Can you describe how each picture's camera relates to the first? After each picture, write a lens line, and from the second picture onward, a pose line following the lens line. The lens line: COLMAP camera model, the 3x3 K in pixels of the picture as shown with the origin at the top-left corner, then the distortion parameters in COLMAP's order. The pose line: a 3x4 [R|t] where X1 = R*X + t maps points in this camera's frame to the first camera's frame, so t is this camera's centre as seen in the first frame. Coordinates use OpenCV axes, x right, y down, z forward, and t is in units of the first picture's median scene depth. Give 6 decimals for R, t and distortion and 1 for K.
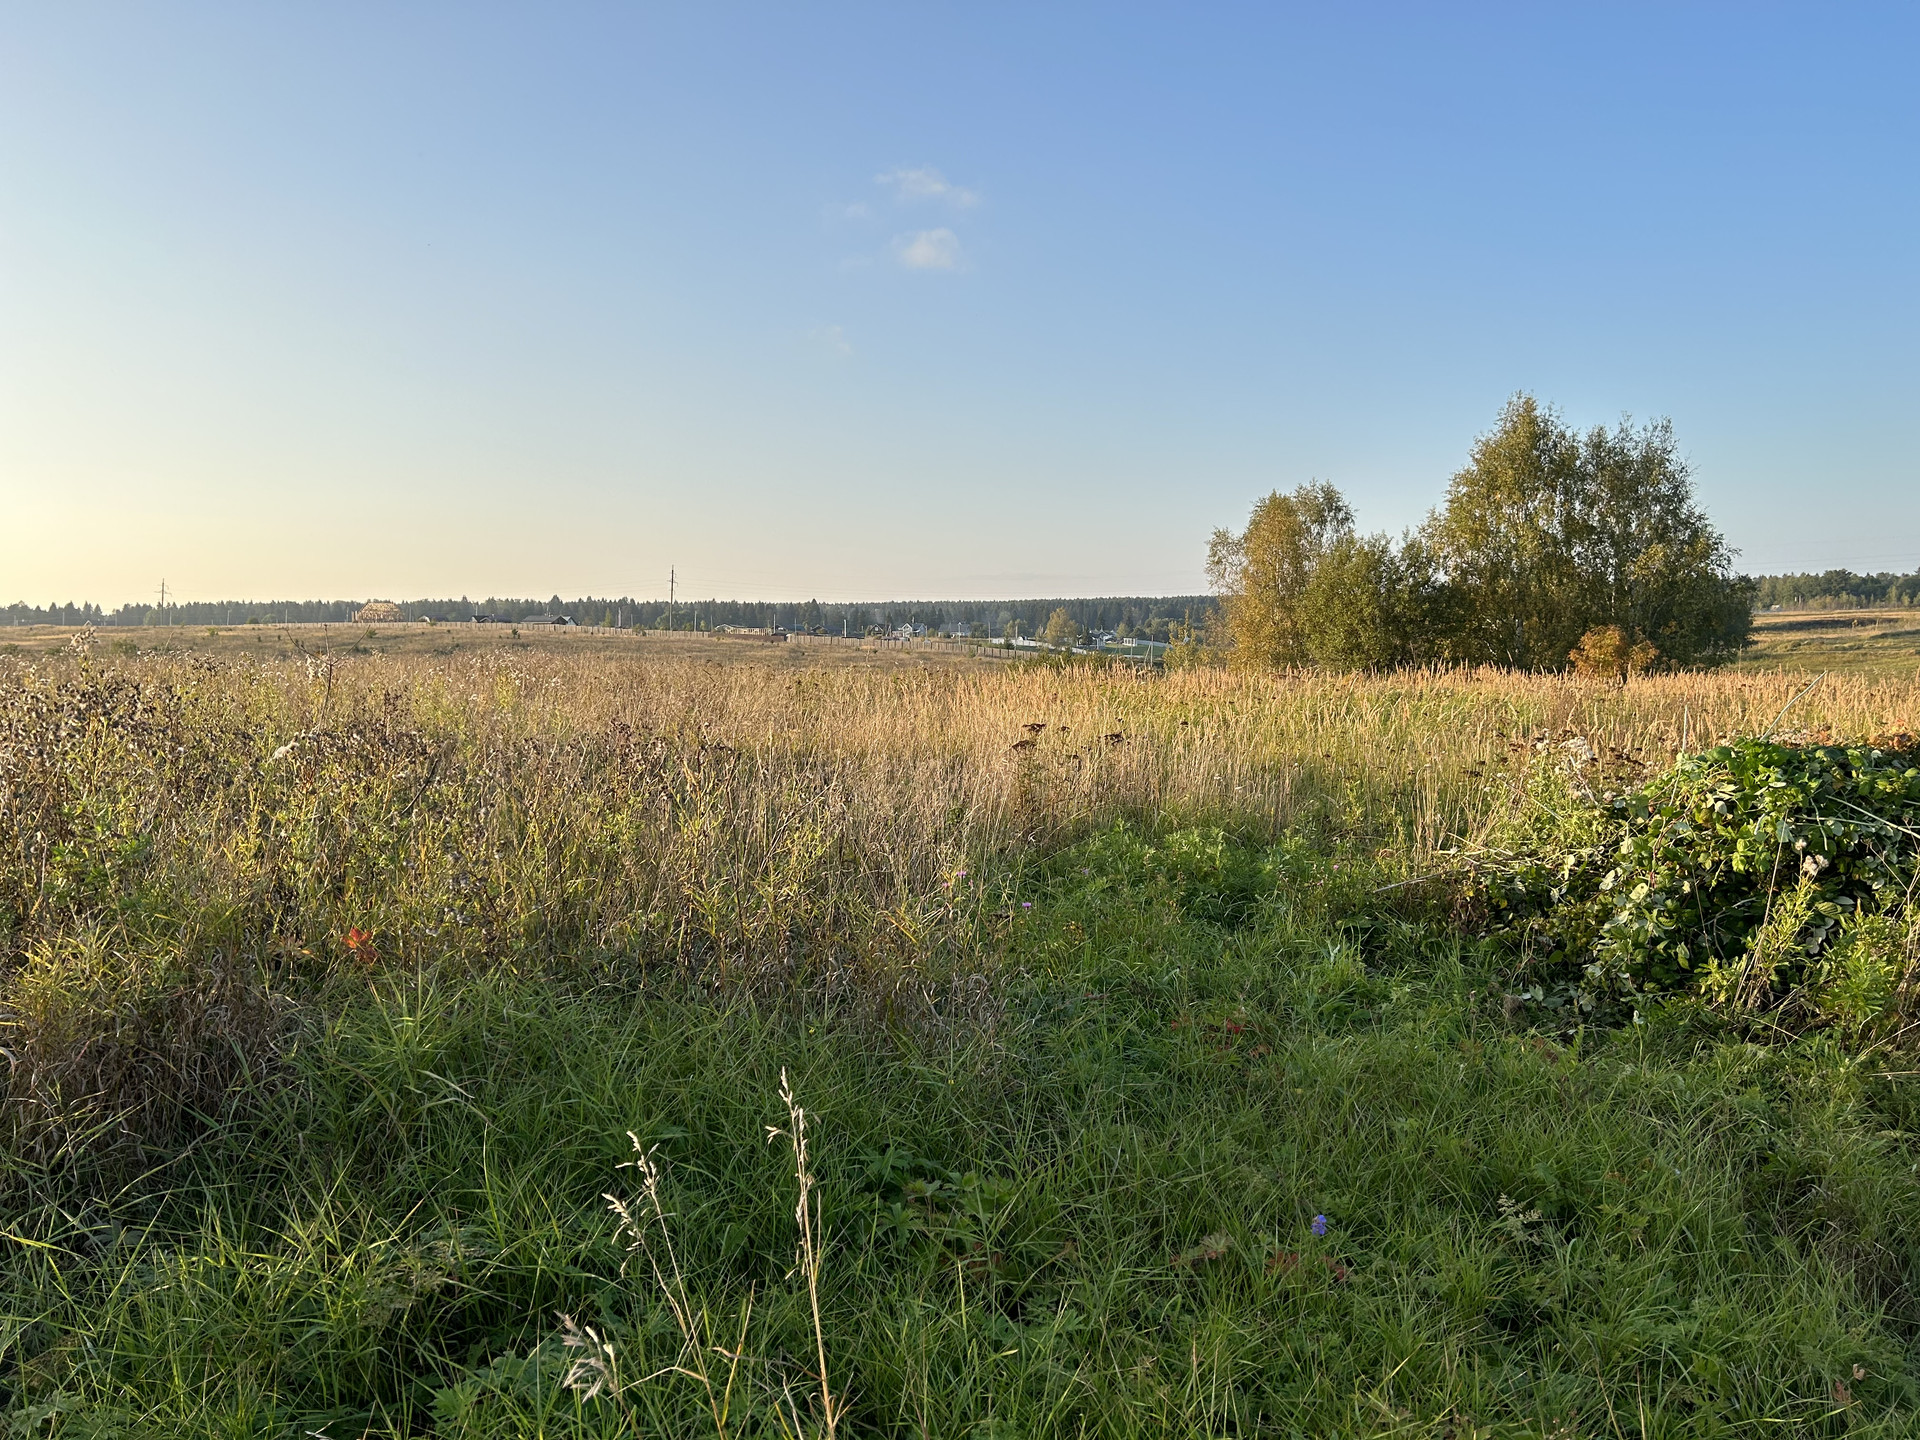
lens RADIAL K [[1422.1, 0, 960.1], [0, 1422.1, 730.0], [0, 0, 1]] dist [0.072468, -0.093752]
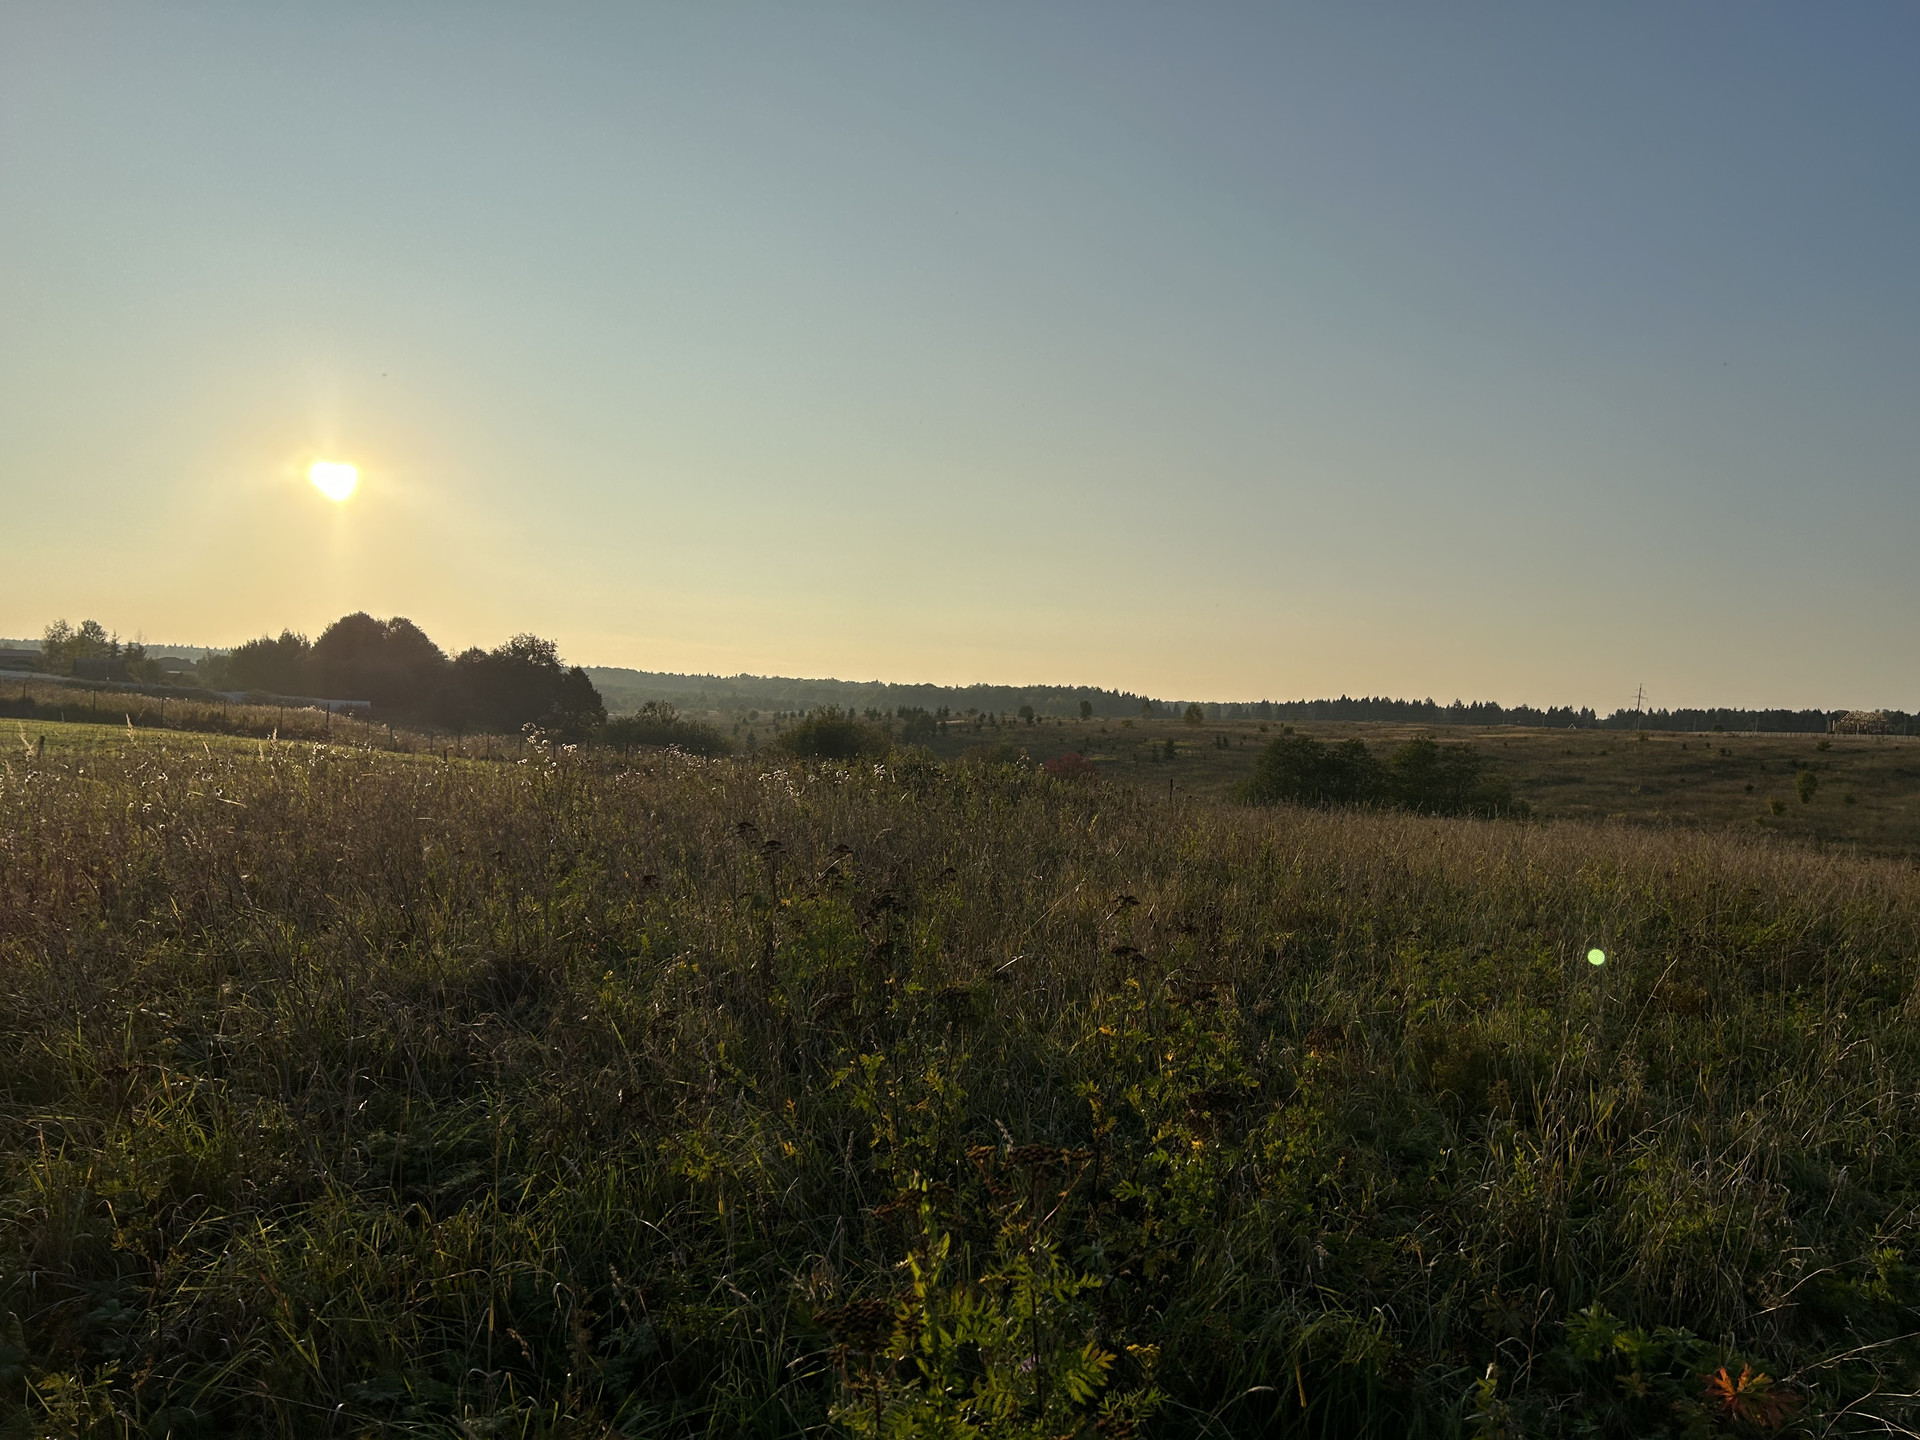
lens RADIAL K [[1414.0, 0, 944.0], [0, 1414.0, 729.2], [0, 0, 1]] dist [0.033831, -0.057826]
pose [[0.558888, 0.033710, -0.828558, -0.058786], [-0.095638, 0.995126, -0.024023, -0.036407], [0.823710, 0.092668, 0.559388, 0.548488]]
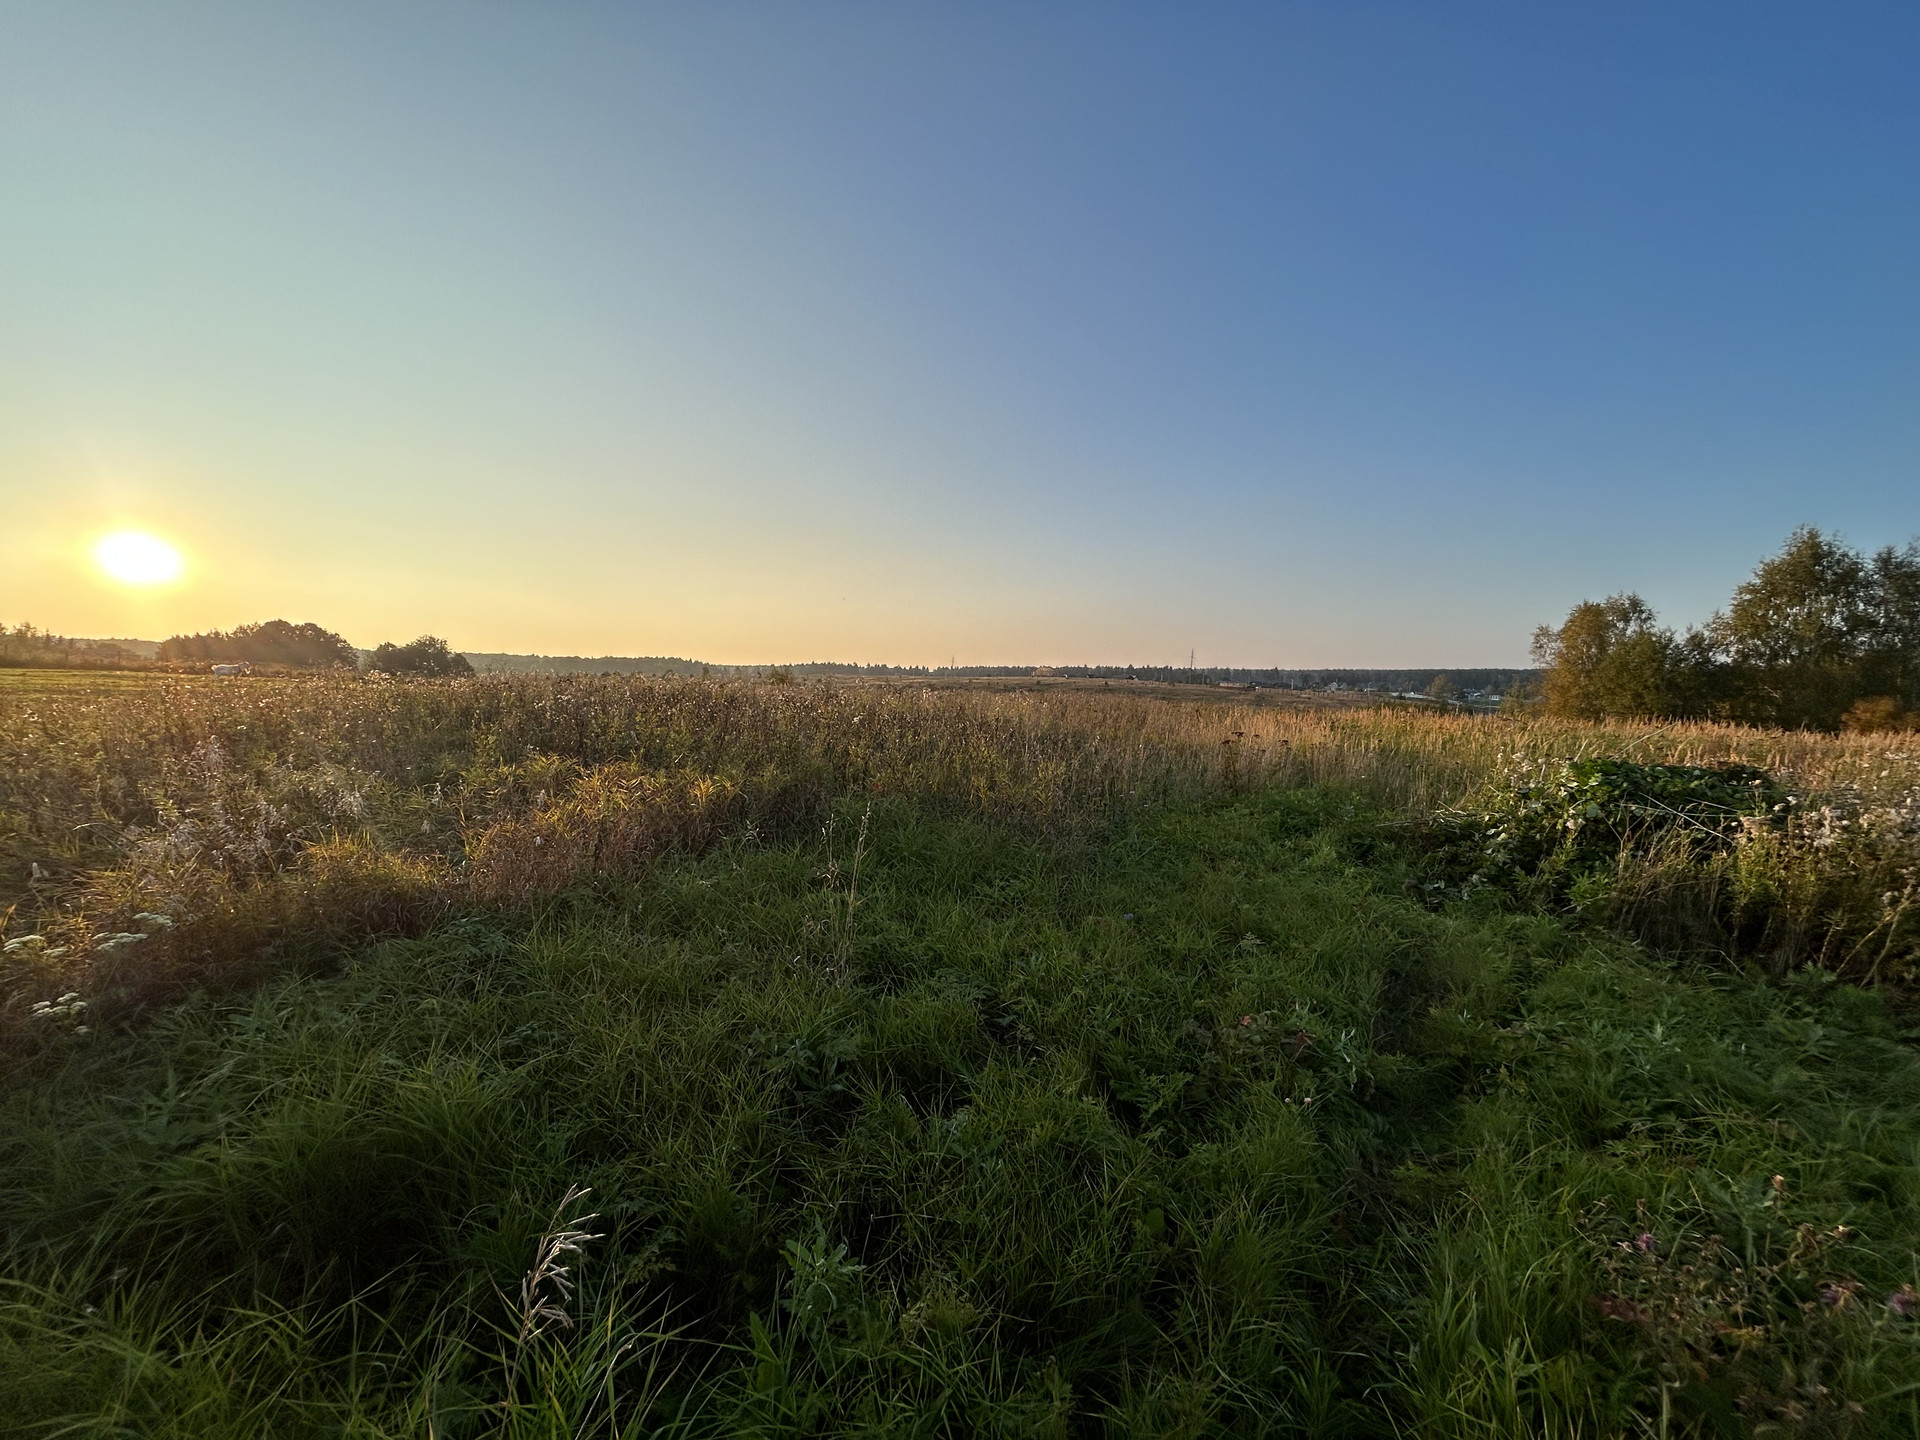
lens RADIAL K [[762.4, 0, 955.0], [0, 762.4, 718.0], [0, 0, 1]] dist [-0.003076, 0.000031]
pose [[0.876899, 0.043756, -0.478679, 0.031780], [-0.055095, 0.998434, -0.009663, 0.001341], [0.477506, 0.034846, 0.877937, -0.019869]]
